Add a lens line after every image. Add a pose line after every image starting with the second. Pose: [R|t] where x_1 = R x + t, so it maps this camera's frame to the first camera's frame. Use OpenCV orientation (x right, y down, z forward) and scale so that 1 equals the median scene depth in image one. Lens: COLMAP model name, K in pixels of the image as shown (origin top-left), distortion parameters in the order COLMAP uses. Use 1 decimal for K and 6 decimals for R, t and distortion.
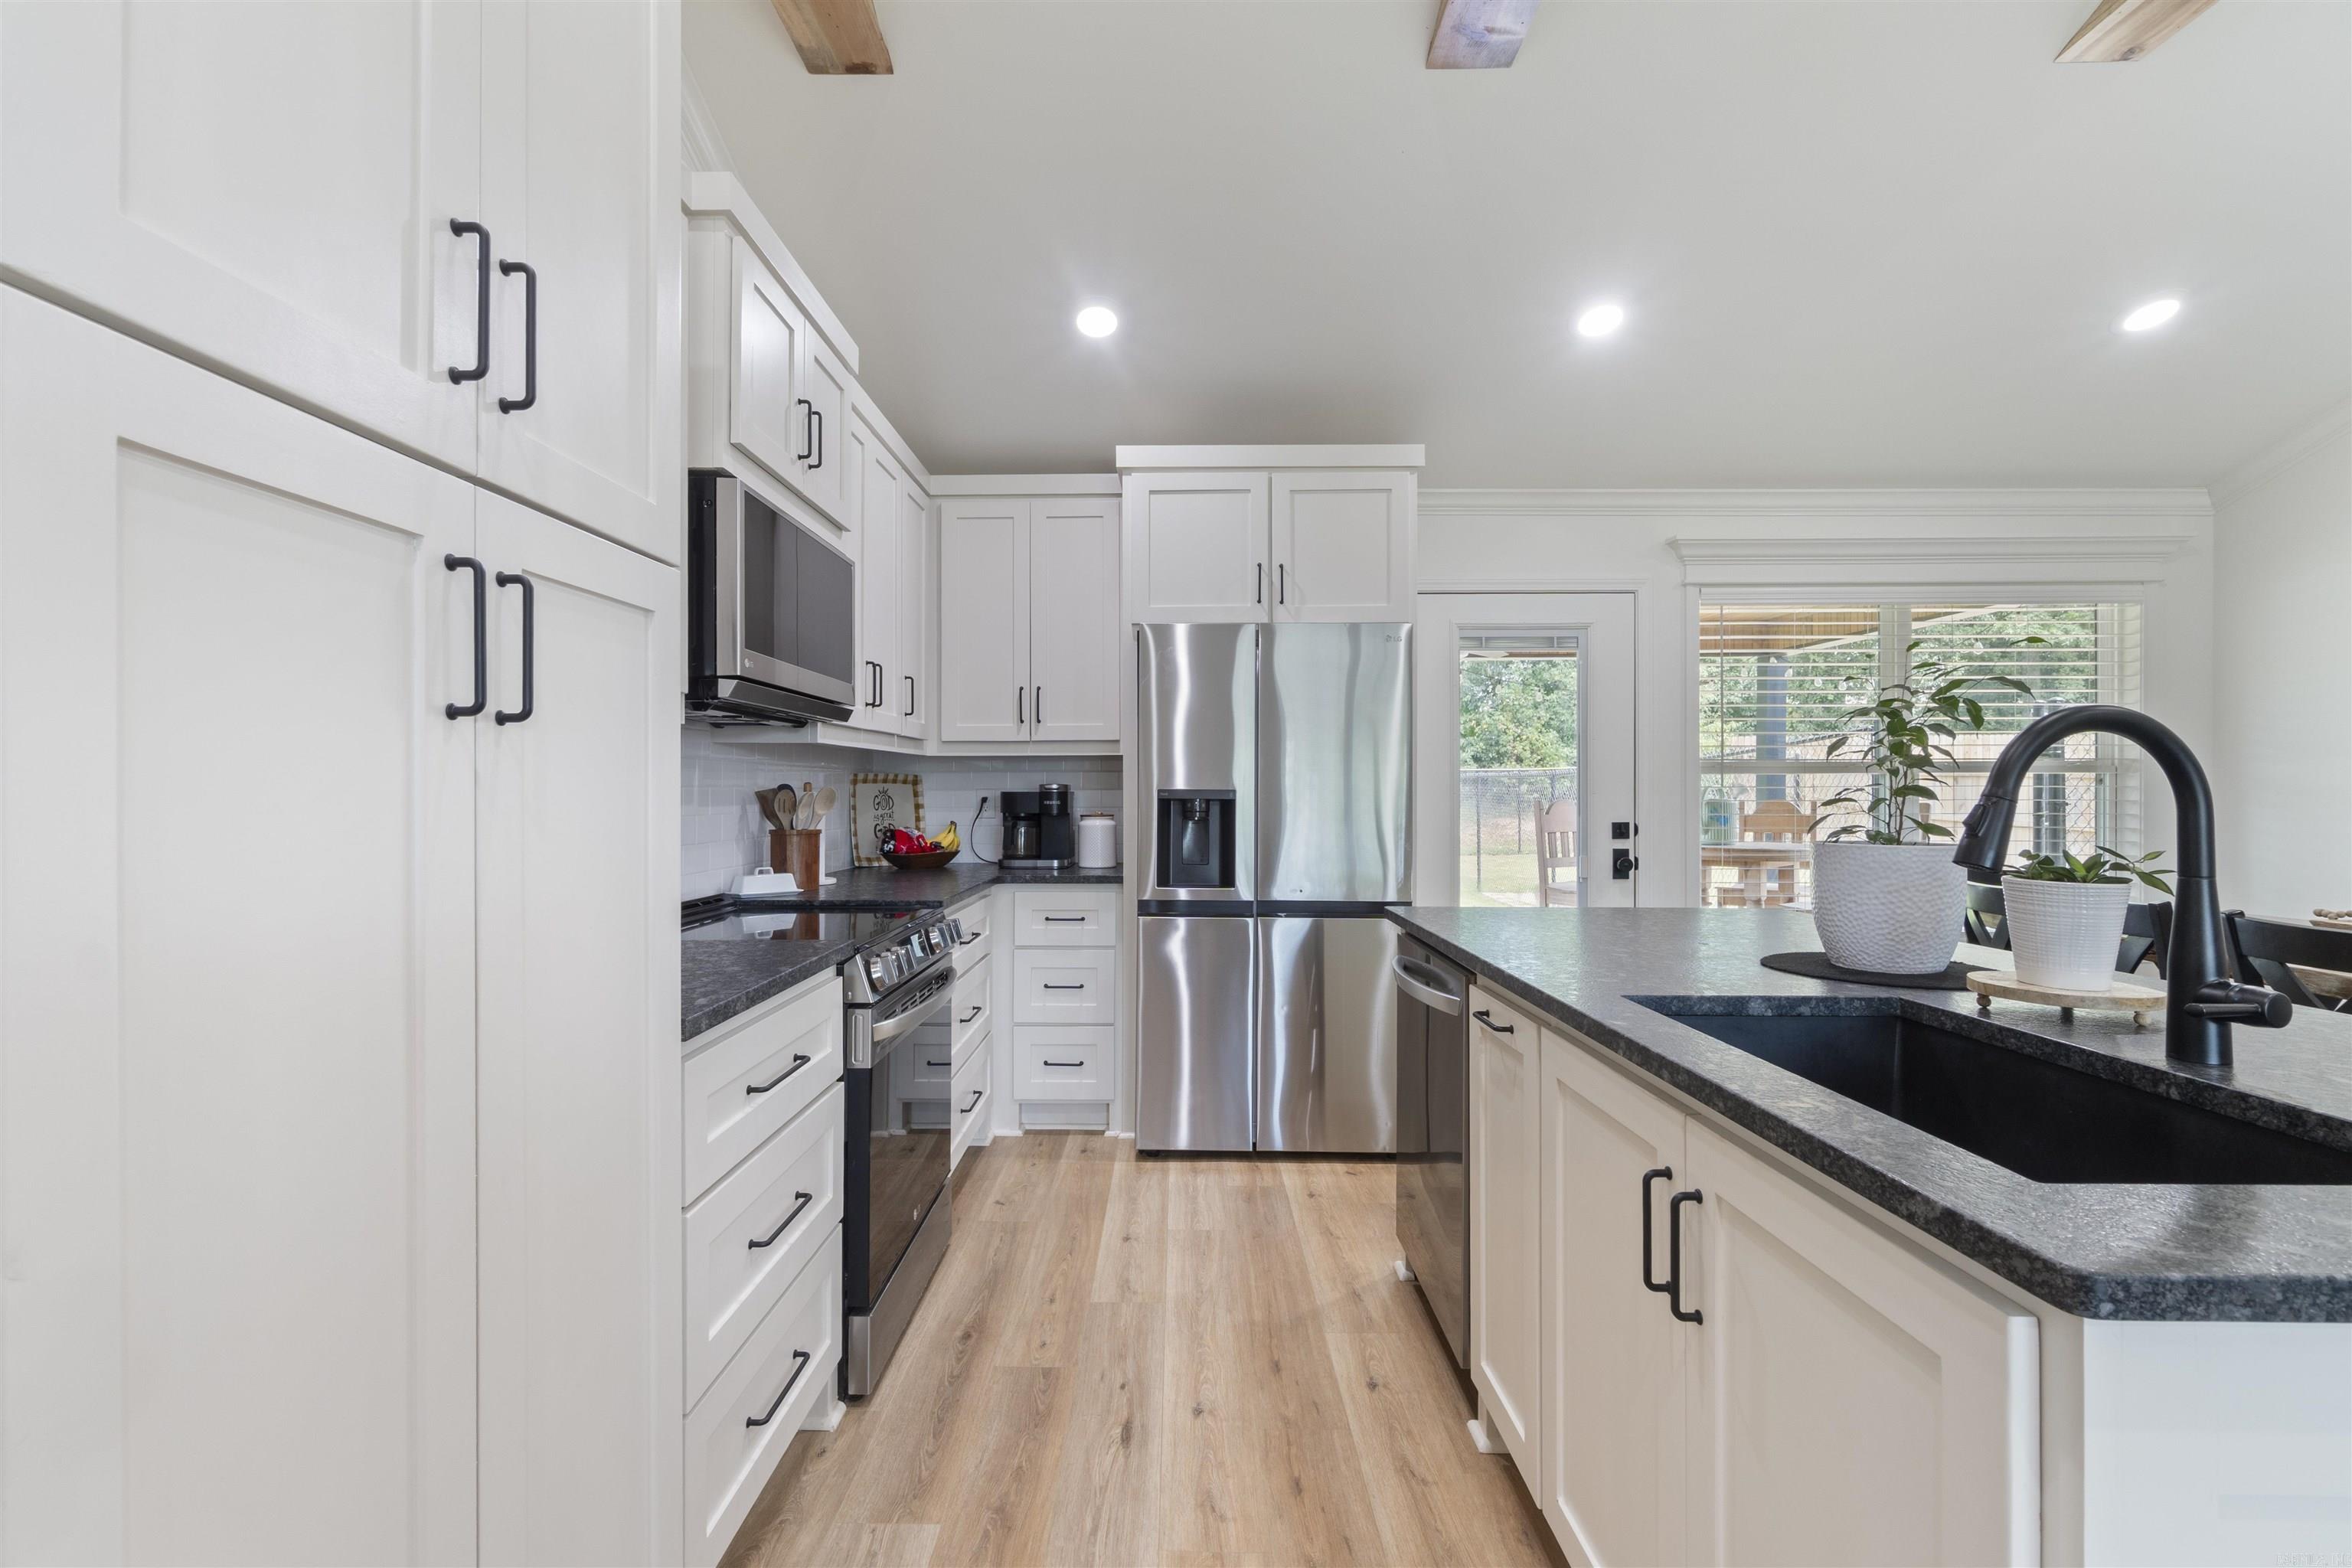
lens RADIAL K [[1020.6, 0, 1173.7], [0, 1020.6, 781.8], [0, 0, 1]] dist [-0.007335, 0.001848]
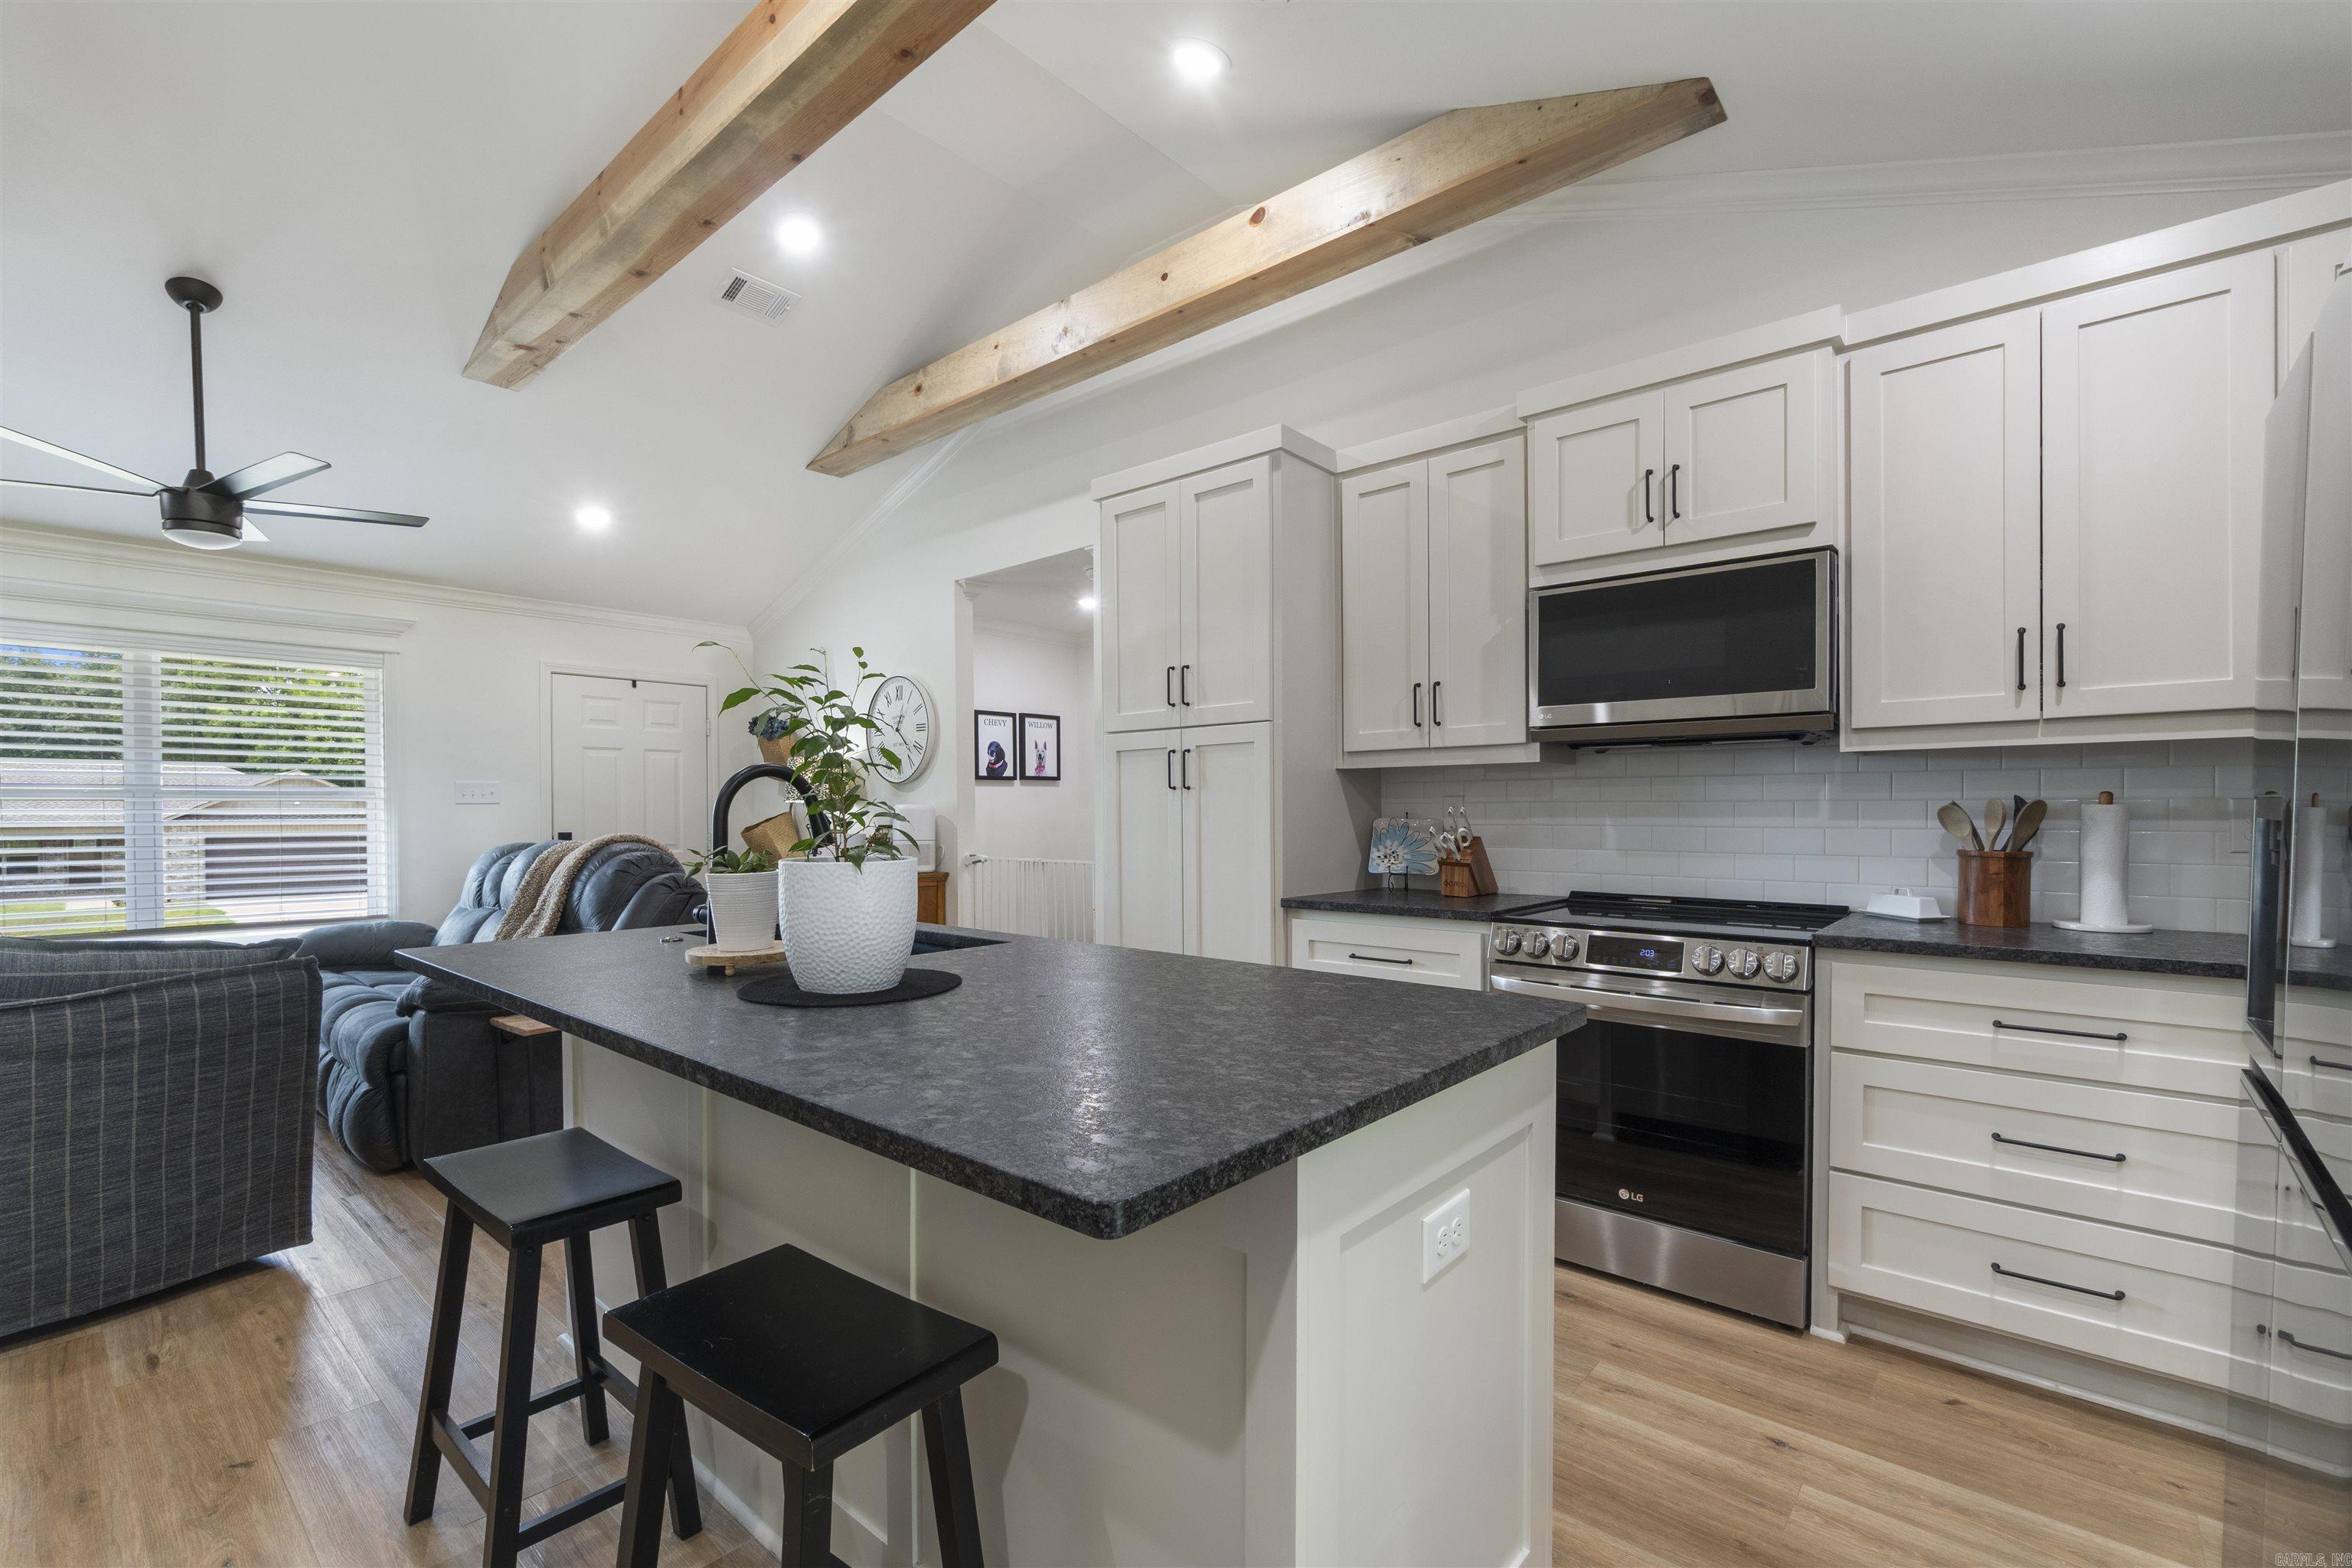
lens RADIAL K [[1020.6, 0, 1180.4], [0, 1020.6, 817.8], [0, 0, 1]] dist [-0.007335, 0.001848]
pose [[-0.648399, 0.009786, -0.761238, 0.585854], [0.010670, 0.999936, 0.003766, 0.009120], [0.761226, -0.005680, -0.648462, 0.895444]]
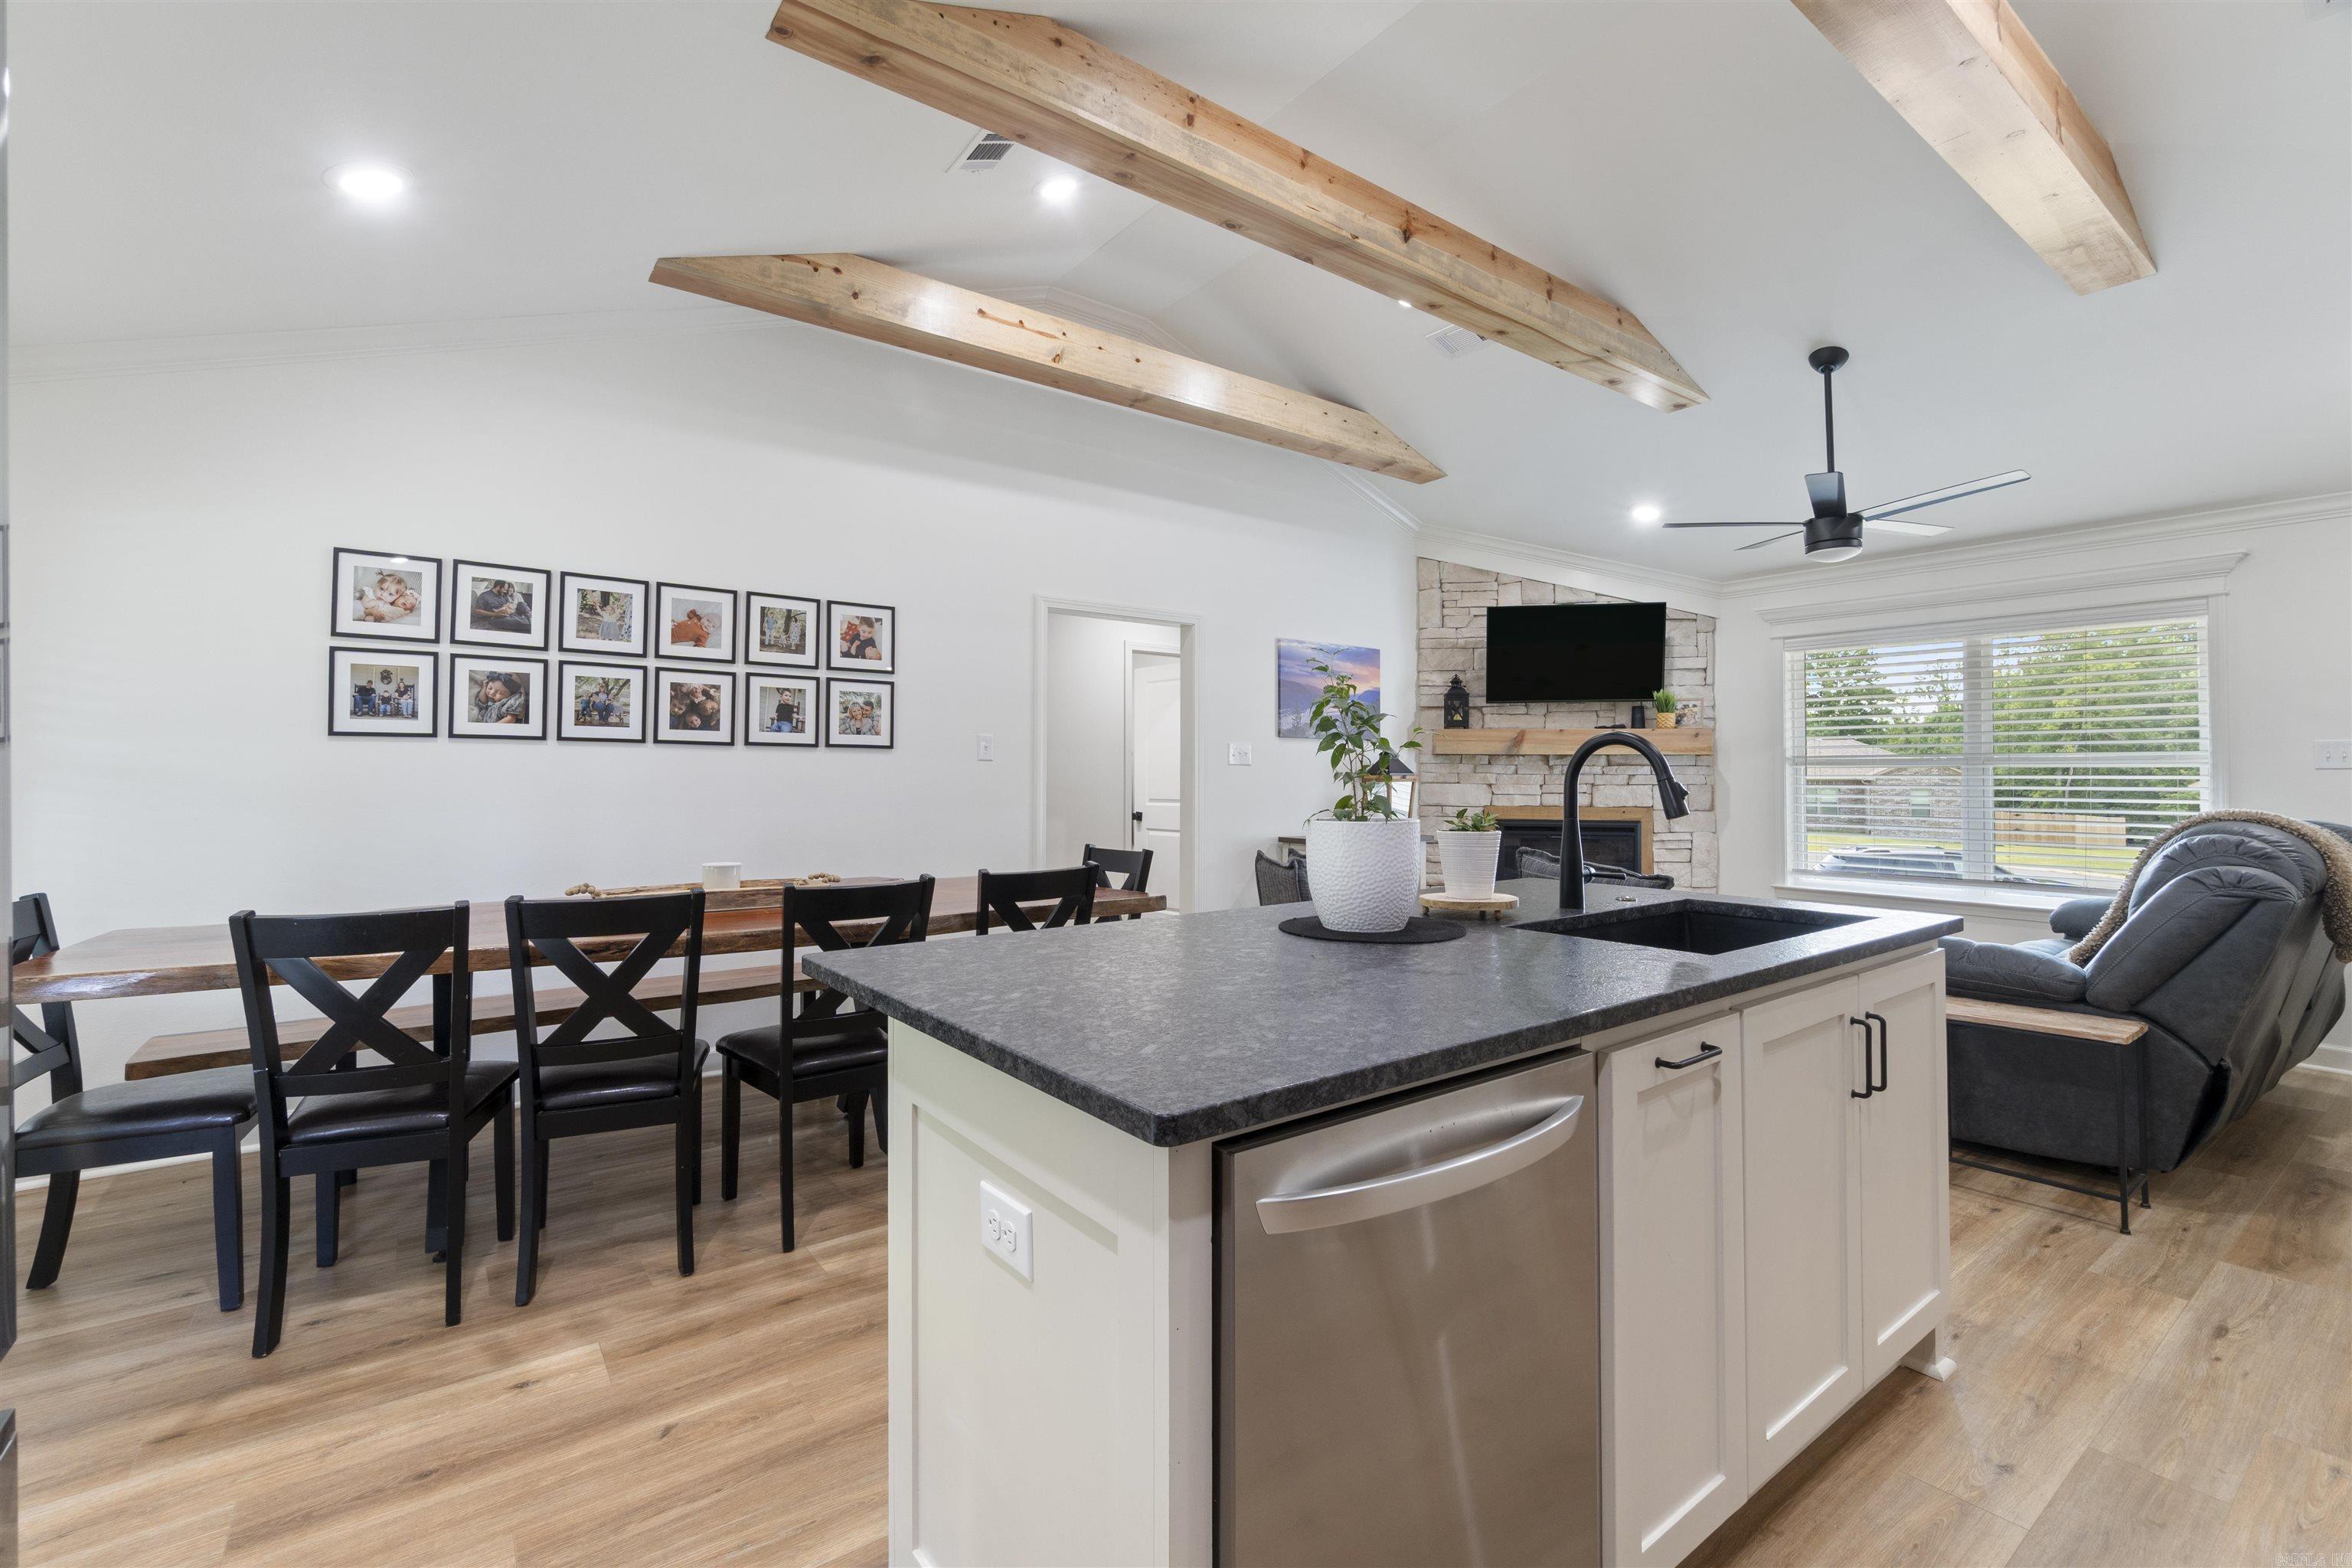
lens RADIAL K [[1020.6, 0, 1156.4], [0, 1020.6, 755.9], [0, 0, 1]] dist [-0.007335, 0.001848]
pose [[-0.593183, 0.013118, 0.804961, -0.046453], [-0.010251, 0.999663, -0.023844, 0.009111], [-0.805003, -0.022395, -0.592848, 0.896779]]
